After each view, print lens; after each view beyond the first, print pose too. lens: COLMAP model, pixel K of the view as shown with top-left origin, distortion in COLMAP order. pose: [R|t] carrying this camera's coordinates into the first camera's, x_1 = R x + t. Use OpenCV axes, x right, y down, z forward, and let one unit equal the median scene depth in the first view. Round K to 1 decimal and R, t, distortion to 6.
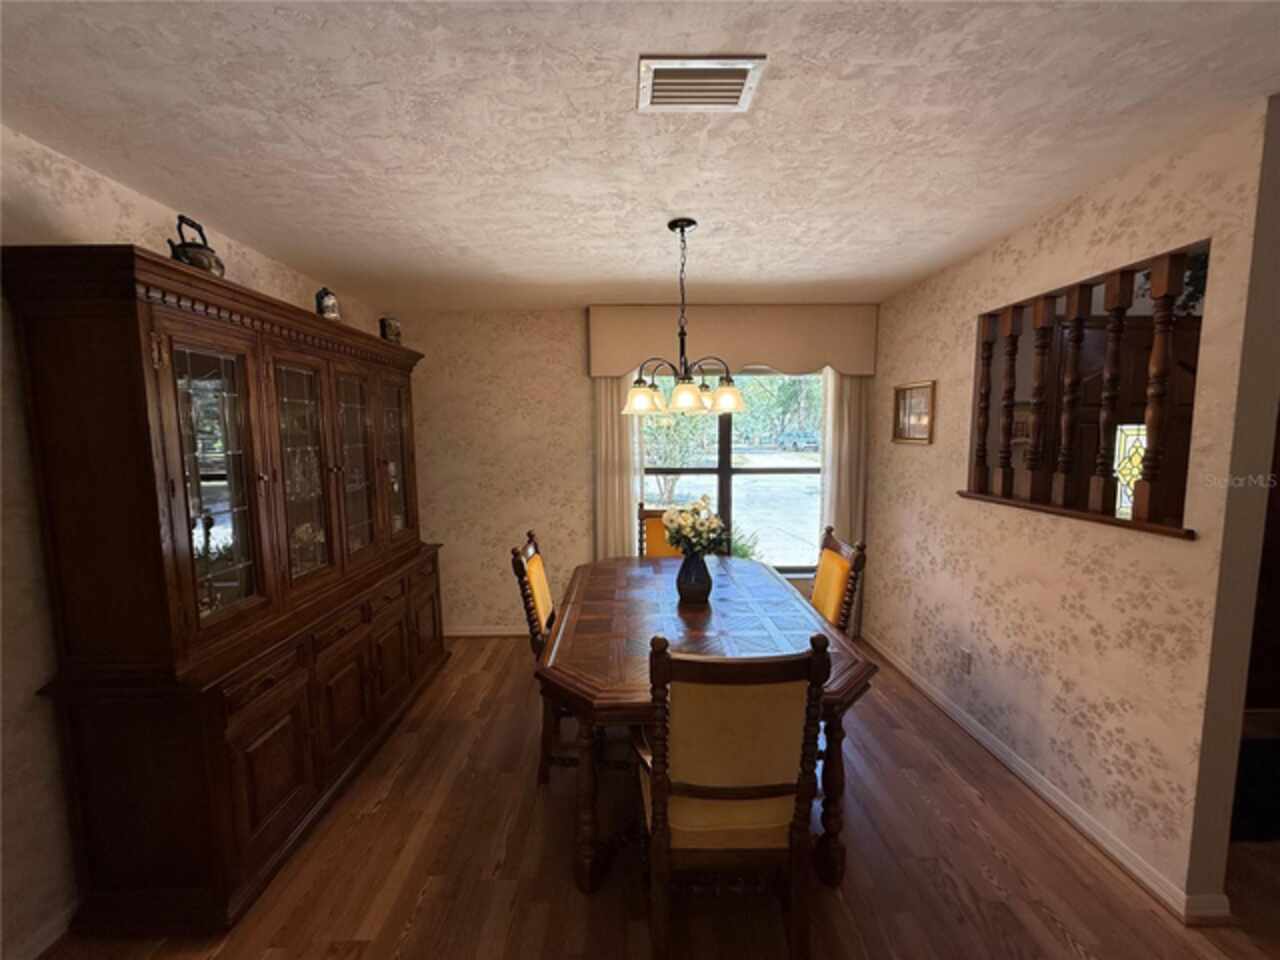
lens RADIAL K [[511.4, 0, 632.7], [0, 511.4, 480.9], [0, 0, 1]] dist [0.000117, 0.000423]
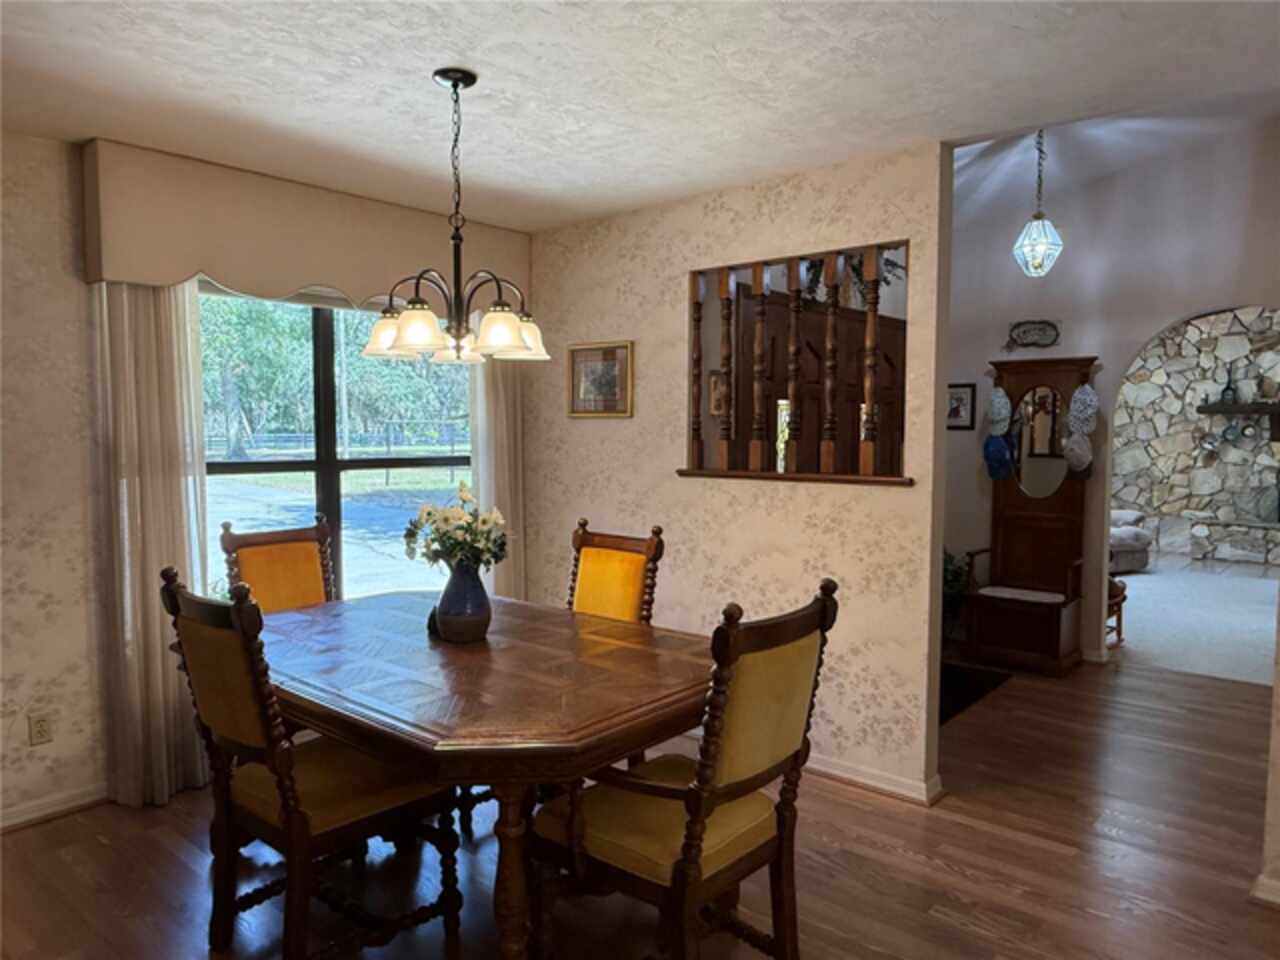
lens RADIAL K [[870.1, 0, 640.2], [0, 870.1, 488.6], [0, 0, 1]] dist [0.001595, 0.004944]
pose [[0.668330, -0.044963, 0.742505, -0.605534], [0.064782, 0.997897, 0.002118, 0.053837], [-0.741039, 0.046686, 0.669837, 0.072242]]
